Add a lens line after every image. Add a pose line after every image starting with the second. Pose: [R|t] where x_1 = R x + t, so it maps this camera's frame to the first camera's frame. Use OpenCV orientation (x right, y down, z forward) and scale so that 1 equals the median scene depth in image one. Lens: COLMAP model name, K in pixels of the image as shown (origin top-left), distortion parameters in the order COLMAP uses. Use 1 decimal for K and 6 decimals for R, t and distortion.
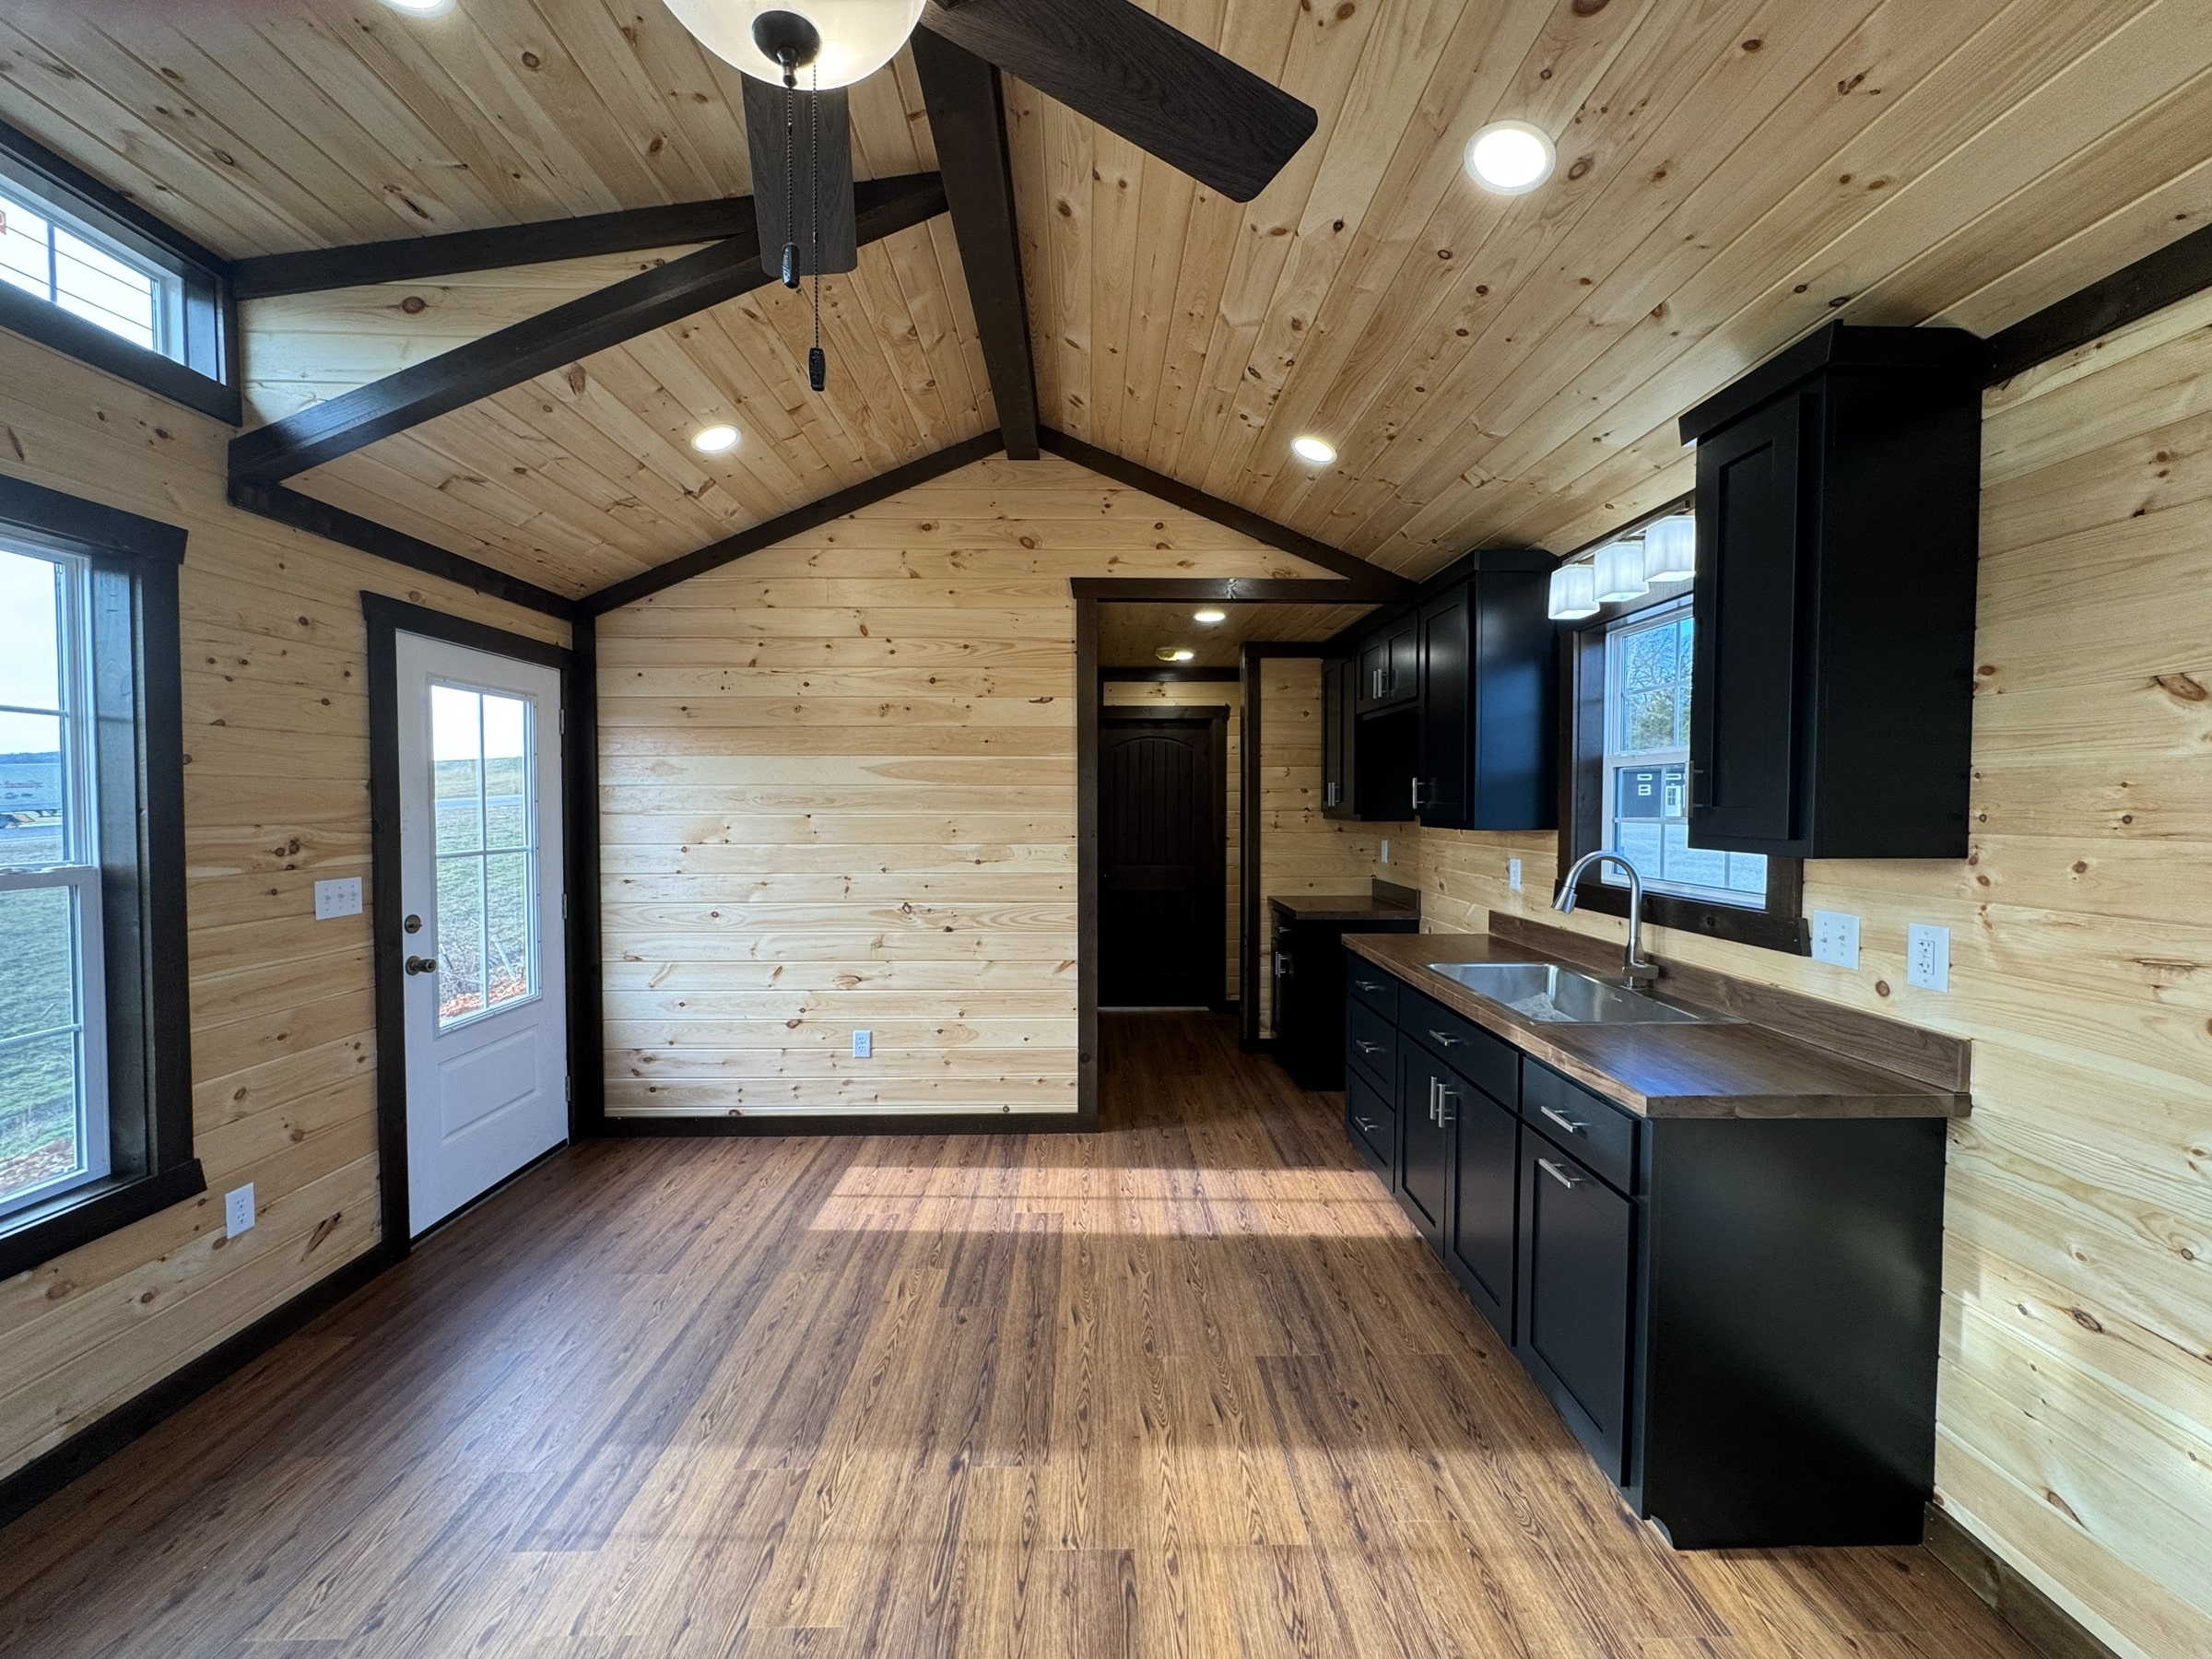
lens RADIAL K [[893.7, 0, 1106.0], [0, 893.7, 829.5], [0, 0, 1]] dist [0.005302, -0.000006]
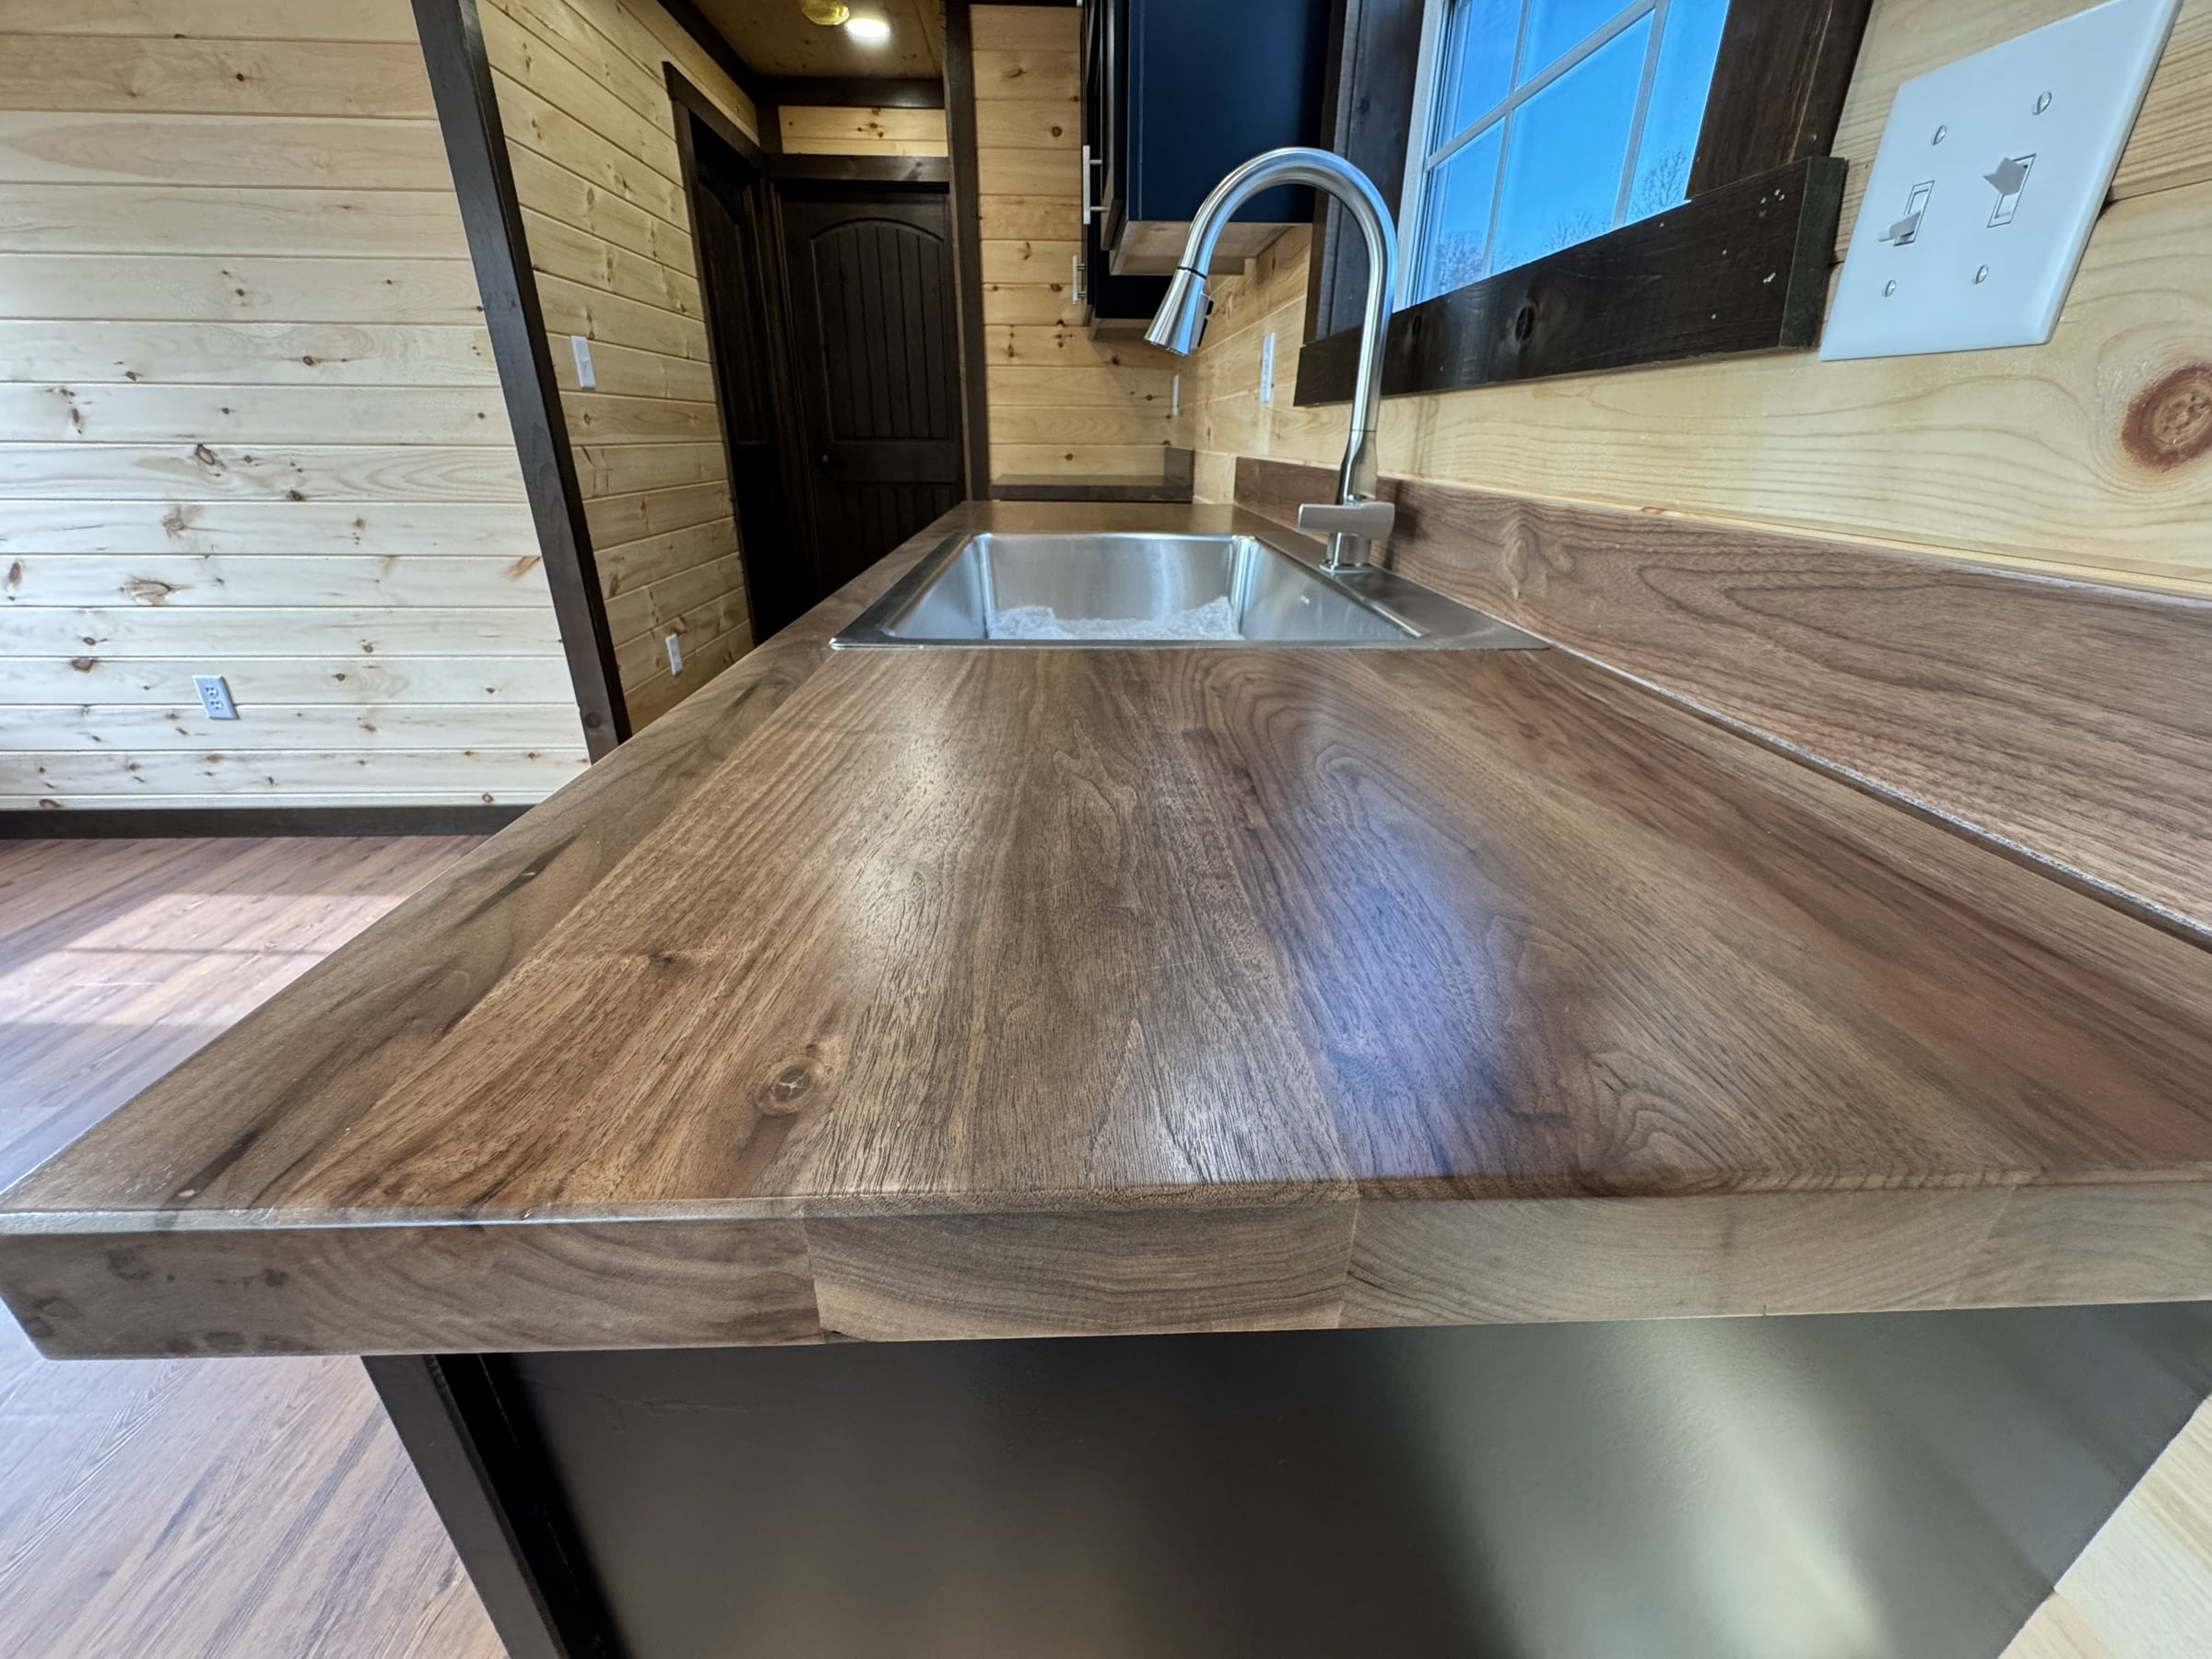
lens RADIAL K [[893.7, 0, 1106.0], [0, 893.7, 829.5], [0, 0, 1]] dist [0.005302, -0.000006]
pose [[0.999605, -0.003982, 0.027835, 0.317645], [-0.006833, 0.925844, 0.377845, 0.090674], [-0.027276, -0.377886, 0.925450, 0.395944]]
